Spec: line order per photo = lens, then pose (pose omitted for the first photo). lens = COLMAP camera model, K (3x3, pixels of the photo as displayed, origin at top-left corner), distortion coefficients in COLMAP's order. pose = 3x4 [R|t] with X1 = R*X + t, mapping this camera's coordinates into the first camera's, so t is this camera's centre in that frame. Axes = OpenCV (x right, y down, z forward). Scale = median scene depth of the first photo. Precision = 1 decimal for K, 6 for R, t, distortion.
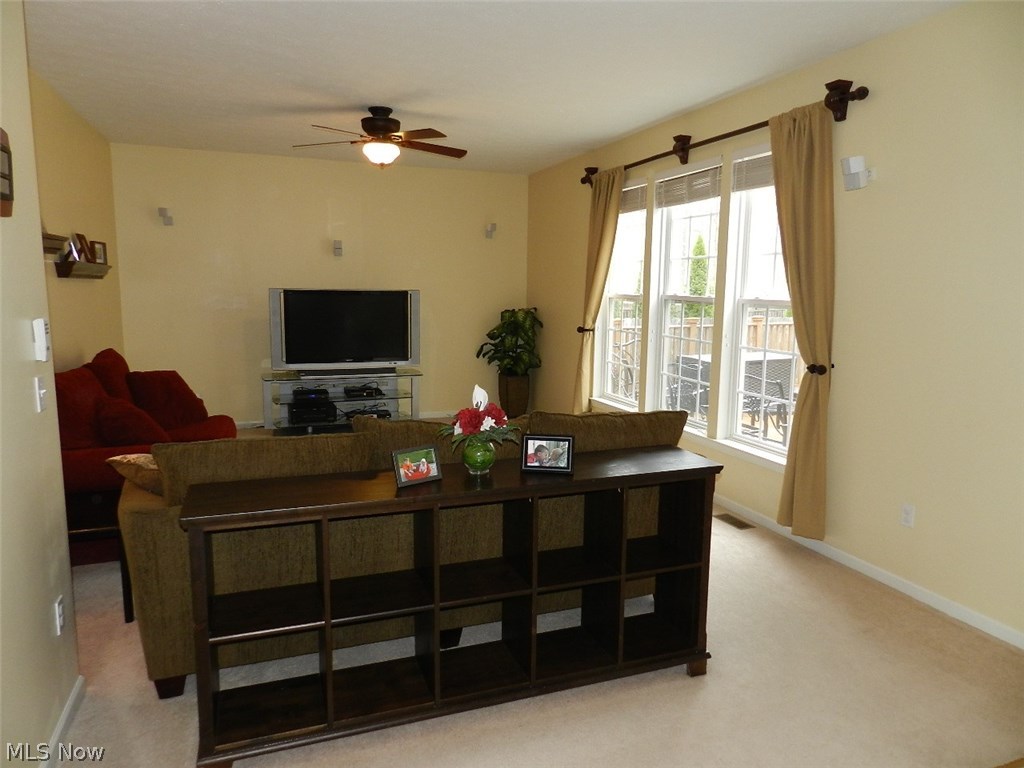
lens RADIAL K [[692.7, 0, 511.7], [0, 692.7, 385.3], [0, 0, 1]] dist [0.026597, 0.005453]
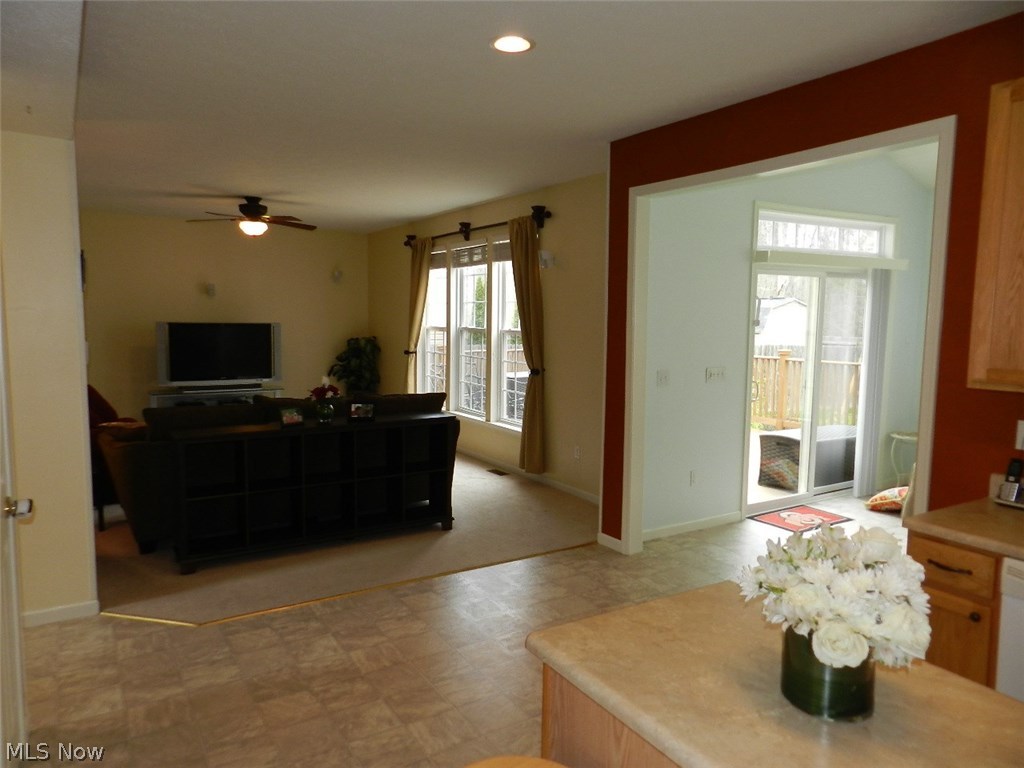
lens RADIAL K [[692.7, 0, 513.7], [0, 692.7, 385.1], [0, 0, 1]] dist [0.026597, 0.005453]
pose [[0.978709, -0.018451, 0.204423, 0.034884], [0.027115, 0.998845, -0.039666, 0.056135], [-0.203455, 0.044364, 0.978079, -0.475462]]
